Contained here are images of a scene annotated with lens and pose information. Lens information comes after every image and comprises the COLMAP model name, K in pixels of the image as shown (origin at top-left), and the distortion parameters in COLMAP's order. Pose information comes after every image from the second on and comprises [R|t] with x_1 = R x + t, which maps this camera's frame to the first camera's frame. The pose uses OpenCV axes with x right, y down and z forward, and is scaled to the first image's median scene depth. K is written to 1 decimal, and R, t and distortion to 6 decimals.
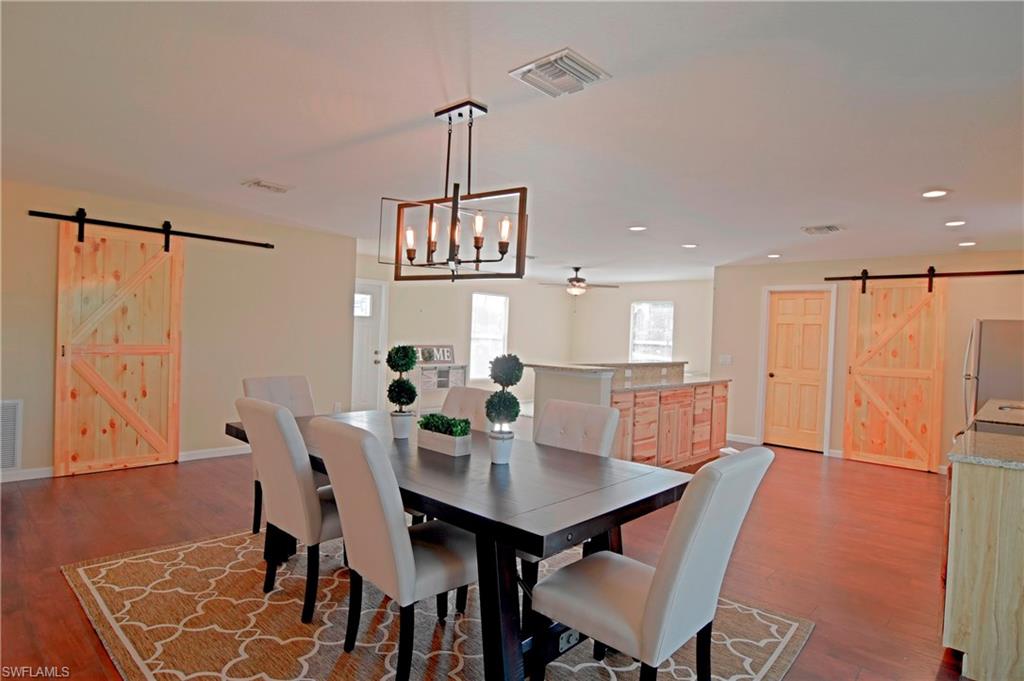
lens RADIAL K [[556.2, 0, 512.5], [0, 556.2, 346.0], [0, 0, 1]] dist [-0.013088, -0.006051]
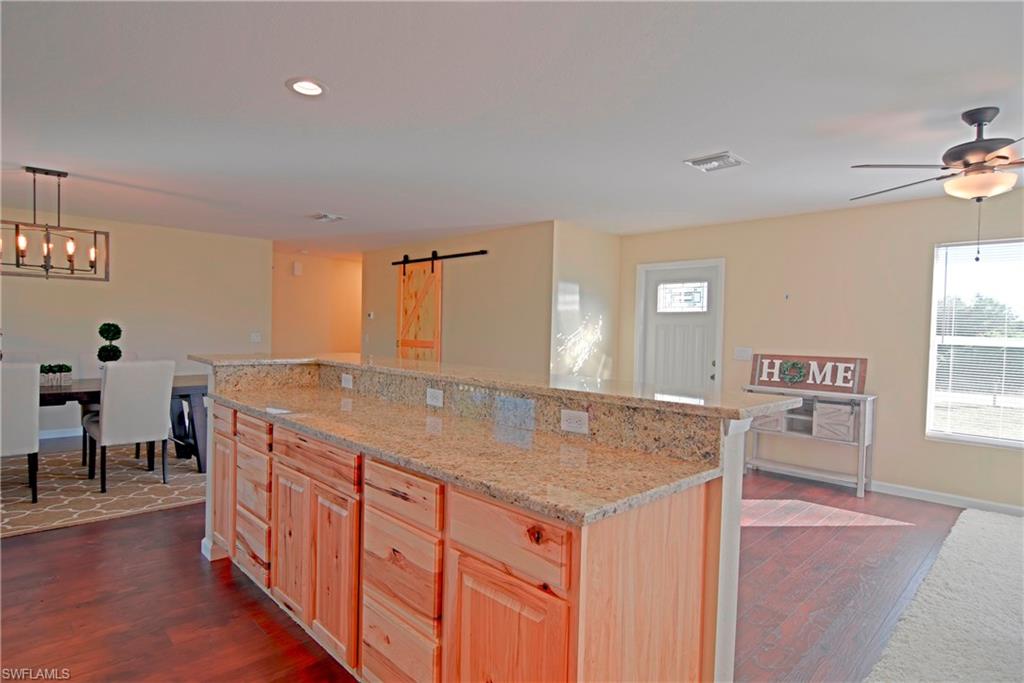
lens RADIAL K [[556.2, 0, 521.0], [0, 556.2, 346.3], [0, 0, 1]] dist [-0.013088, -0.006051]
pose [[-0.036699, -0.011145, -0.999264, 0.731984], [-0.047979, 0.998804, -0.009378, 0.013560], [0.998174, 0.047599, -0.037190, 1.258523]]
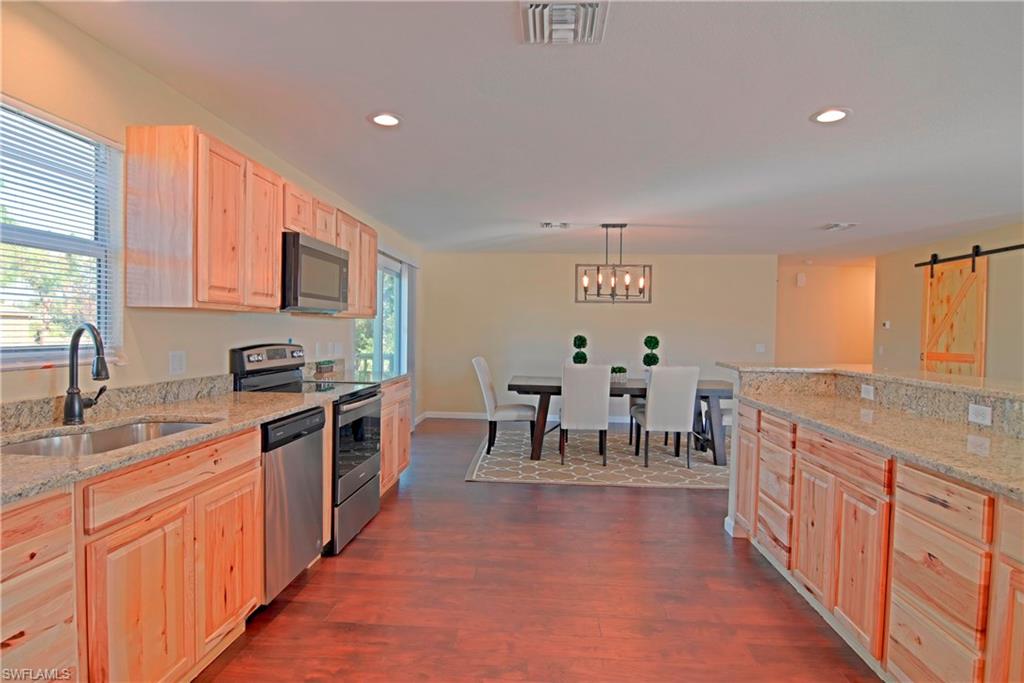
lens RADIAL K [[556.2, 0, 508.2], [0, 556.2, 347.3], [0, 0, 1]] dist [-0.013088, -0.006051]
pose [[-0.778181, -0.032974, -0.627174, 0.813706], [-0.059233, 0.998023, 0.021024, 0.016631], [0.625241, 0.053510, -0.778595, 1.269474]]
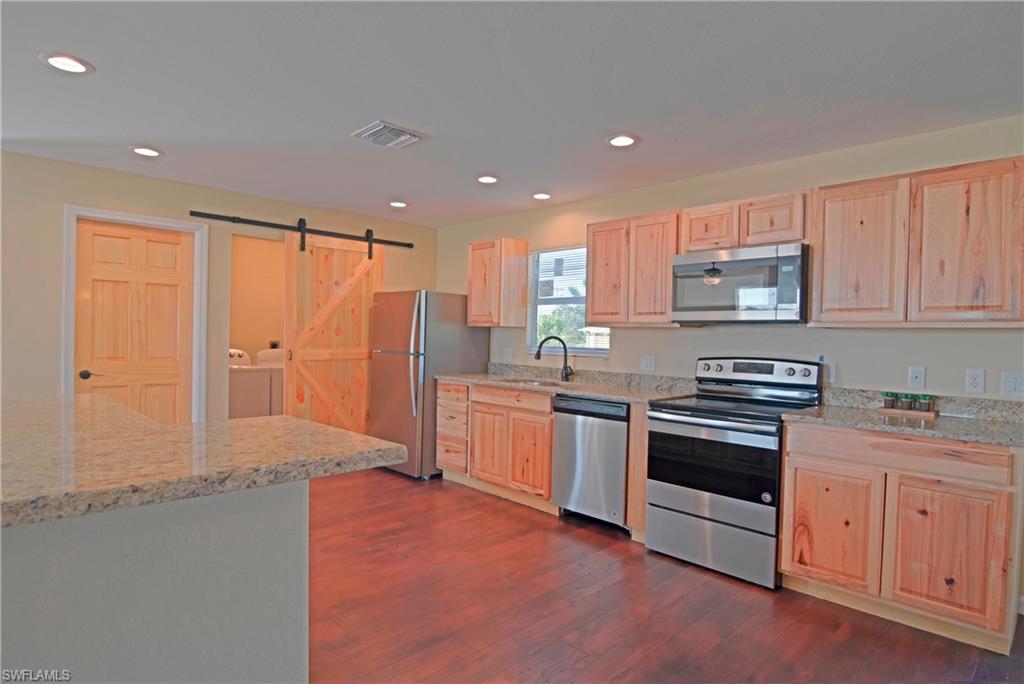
lens RADIAL K [[556.2, 0, 510.6], [0, 556.2, 341.3], [0, 0, 1]] dist [-0.013088, -0.006051]
pose [[0.031131, -0.039660, 0.998728, -0.081994], [-0.001574, 0.999209, 0.039728, -0.002414], [-0.999514, -0.002809, 0.031044, 0.832882]]
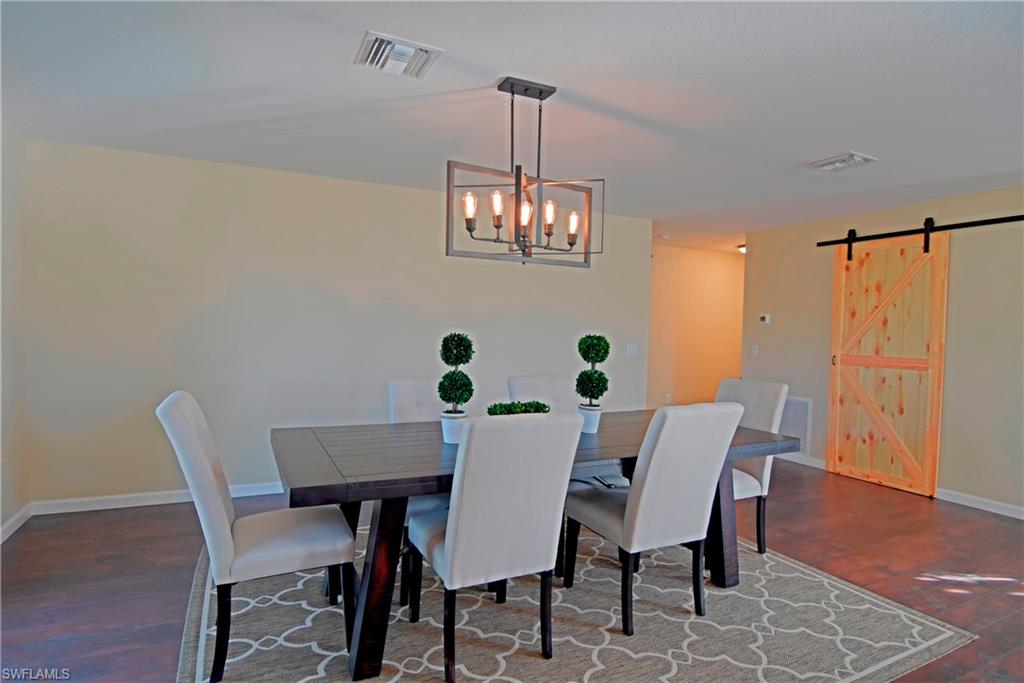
lens RADIAL K [[556.2, 0, 510.1], [0, 556.2, 345.0], [0, 0, 1]] dist [-0.013088, -0.006051]
pose [[-0.365452, -0.021322, -0.930586, 0.420824], [-0.058531, 0.998286, 0.000112, 0.014530], [0.928988, 0.054510, -0.366073, 0.701897]]
